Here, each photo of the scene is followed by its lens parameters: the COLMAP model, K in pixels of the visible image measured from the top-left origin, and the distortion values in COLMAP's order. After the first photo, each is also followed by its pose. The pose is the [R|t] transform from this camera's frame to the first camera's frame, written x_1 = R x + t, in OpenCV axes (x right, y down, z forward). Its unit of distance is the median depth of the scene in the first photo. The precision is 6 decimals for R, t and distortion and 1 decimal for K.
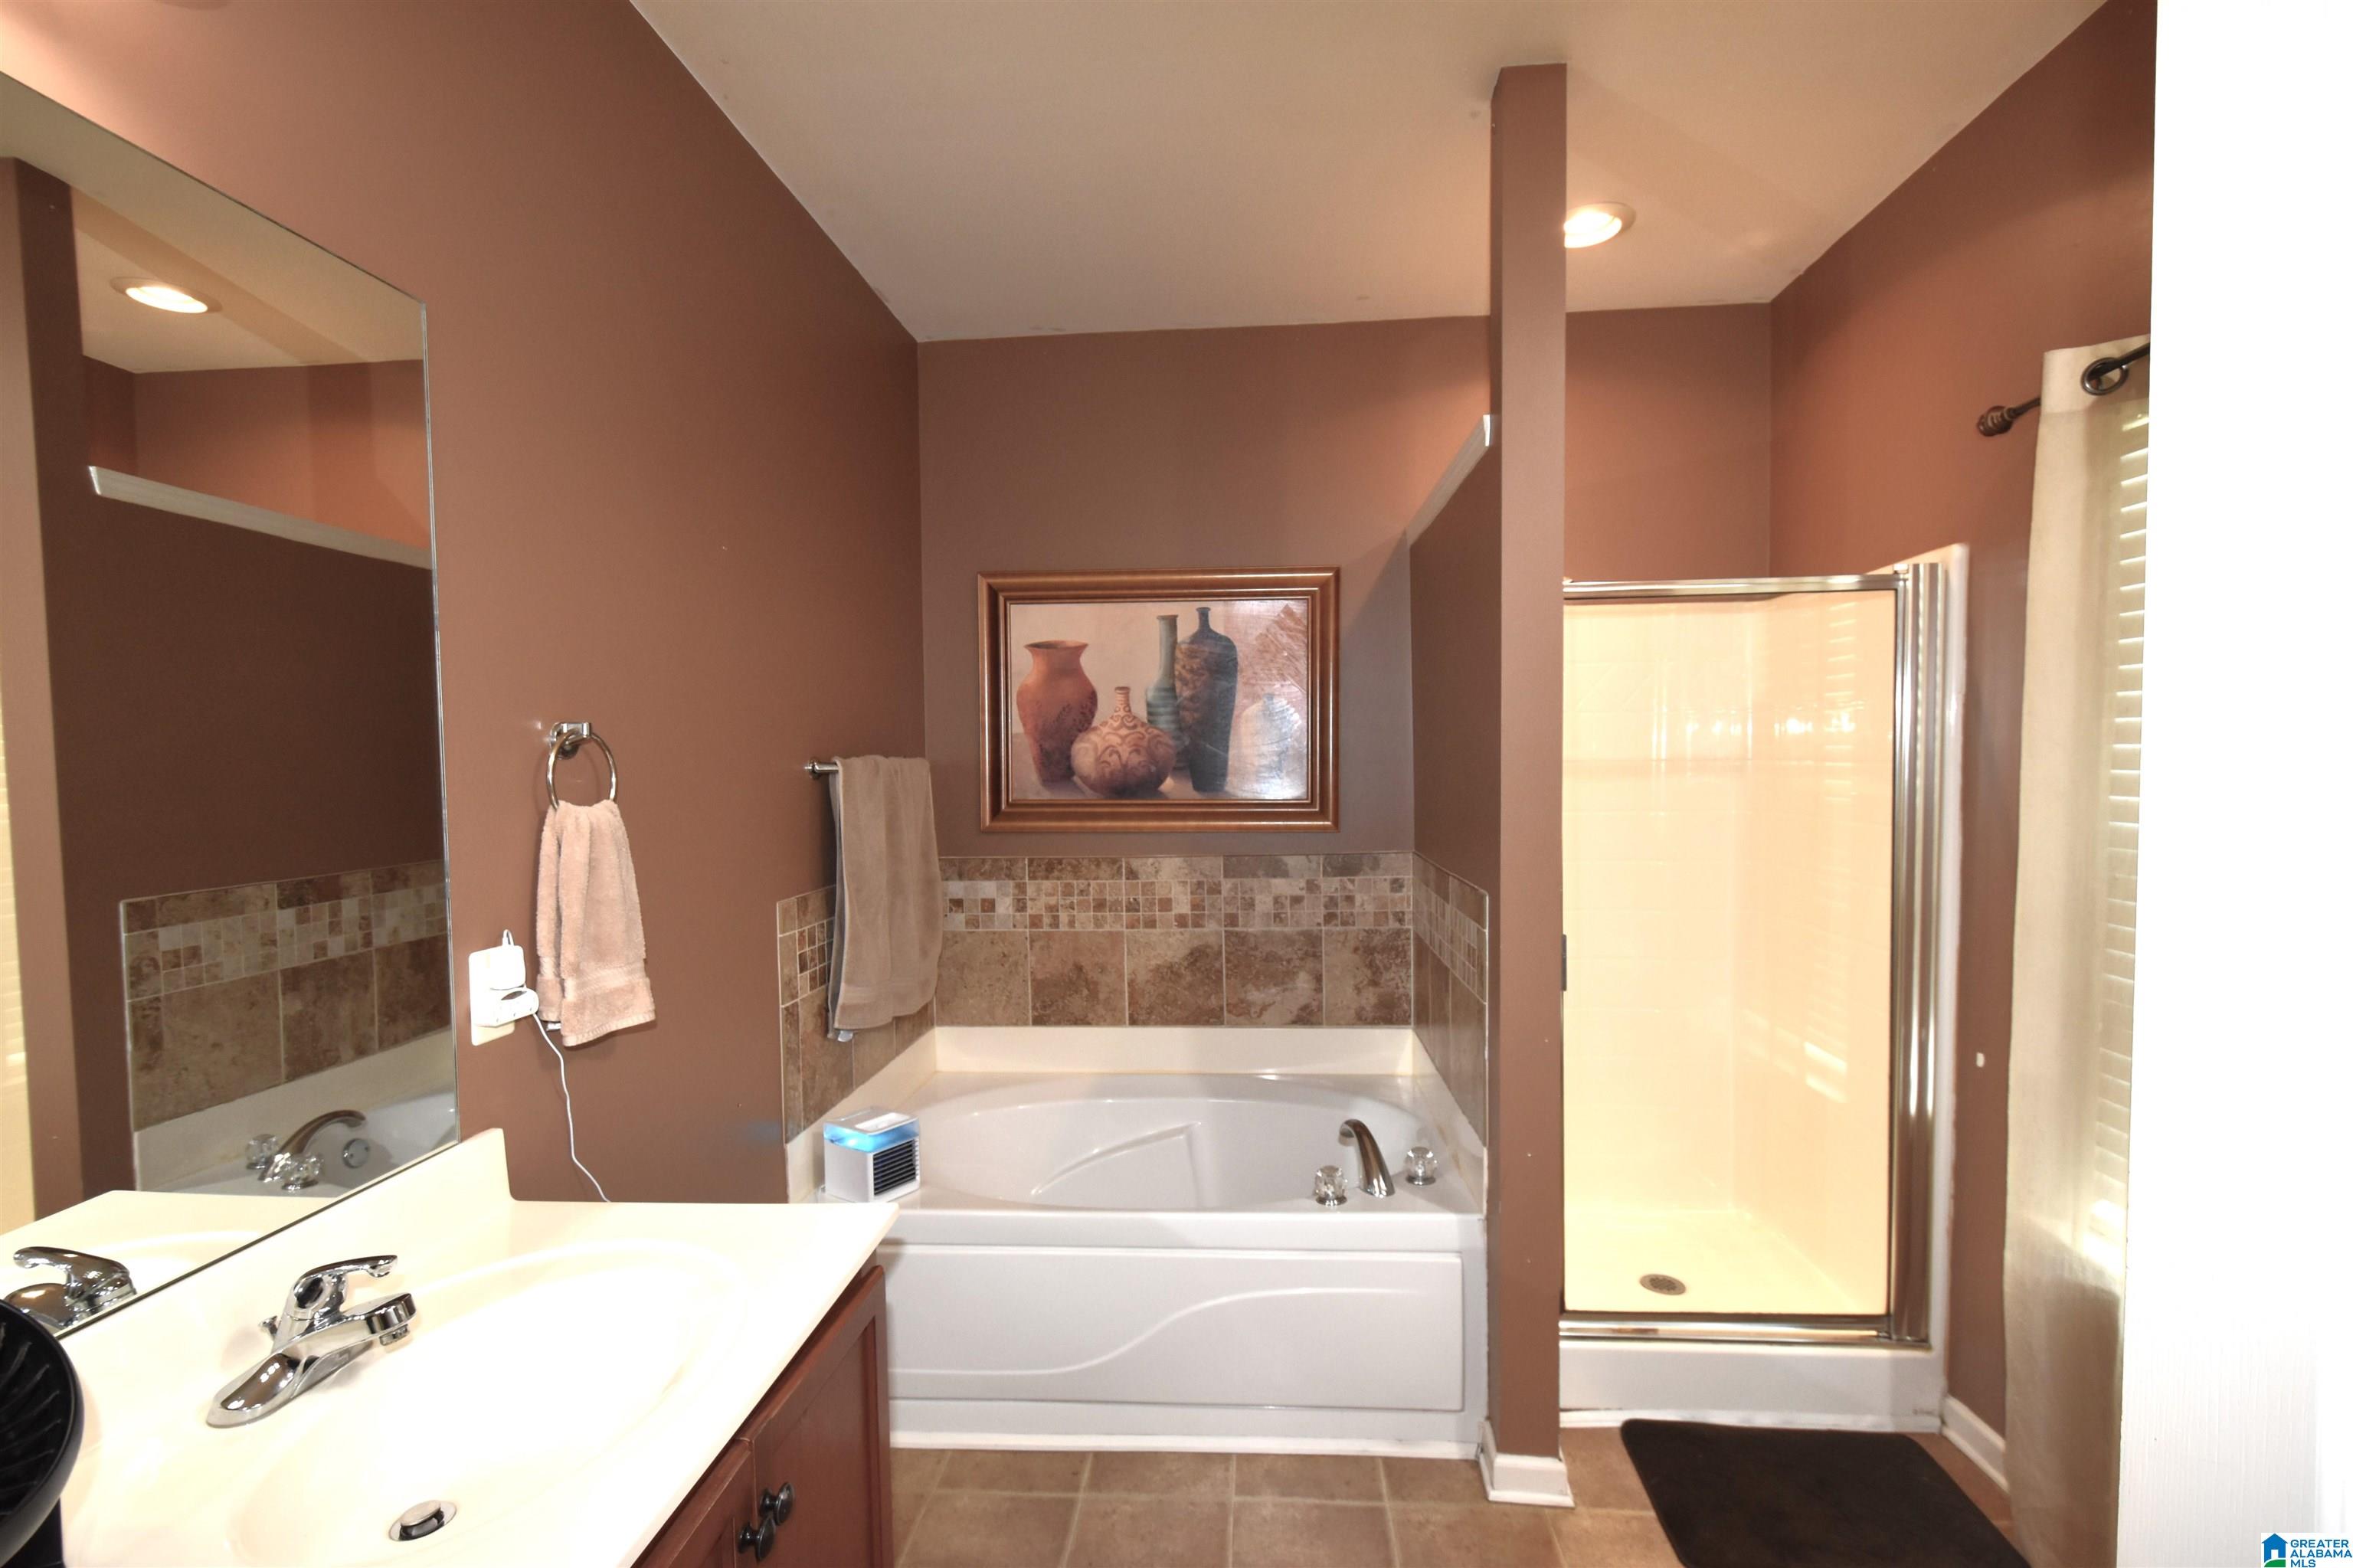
lens RADIAL K [[1061.6, 0, 1185.8], [0, 1061.6, 805.8], [0, 0, 1]] dist [0.012654, -0.010794]
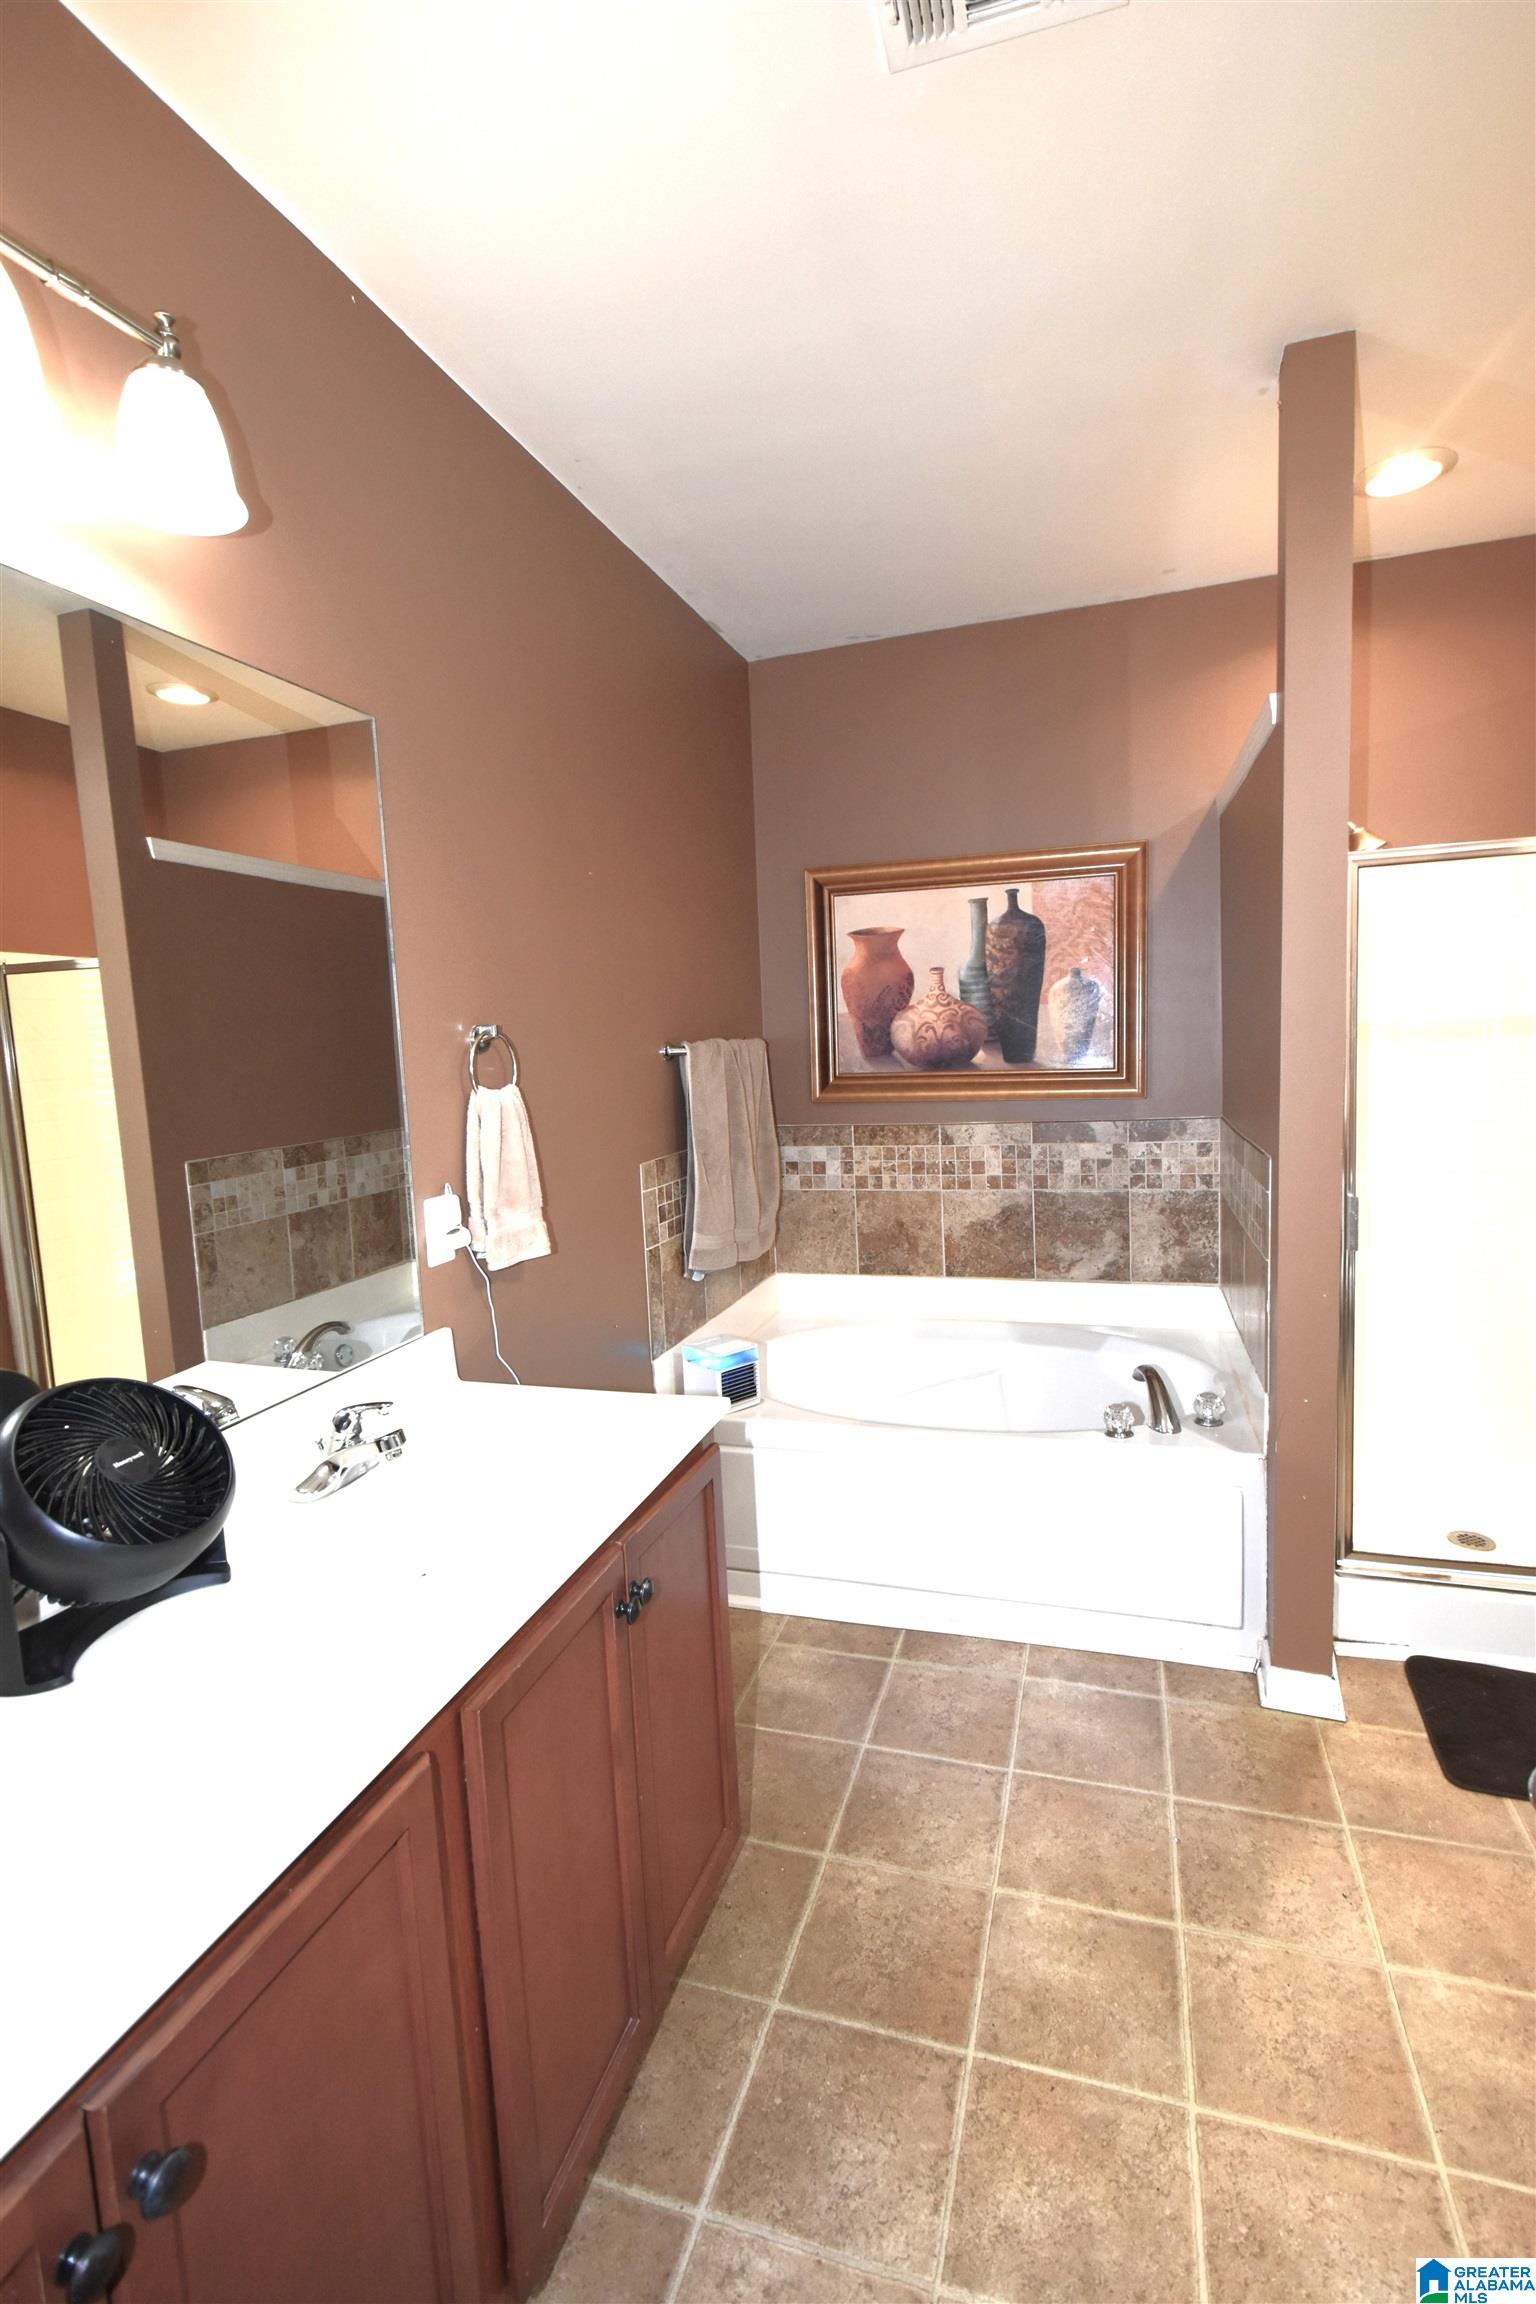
lens RADIAL K [[1033.6, 0, 784.9], [0, 1033.6, 1142.2], [0, 0, 1]] dist [0.004467, -0.006692]
pose [[0.971960, -0.002736, -0.235130, 0.047879], [0.018564, 0.997704, 0.065129, -0.006966], [0.234412, -0.067668, 0.969779, -0.092566]]
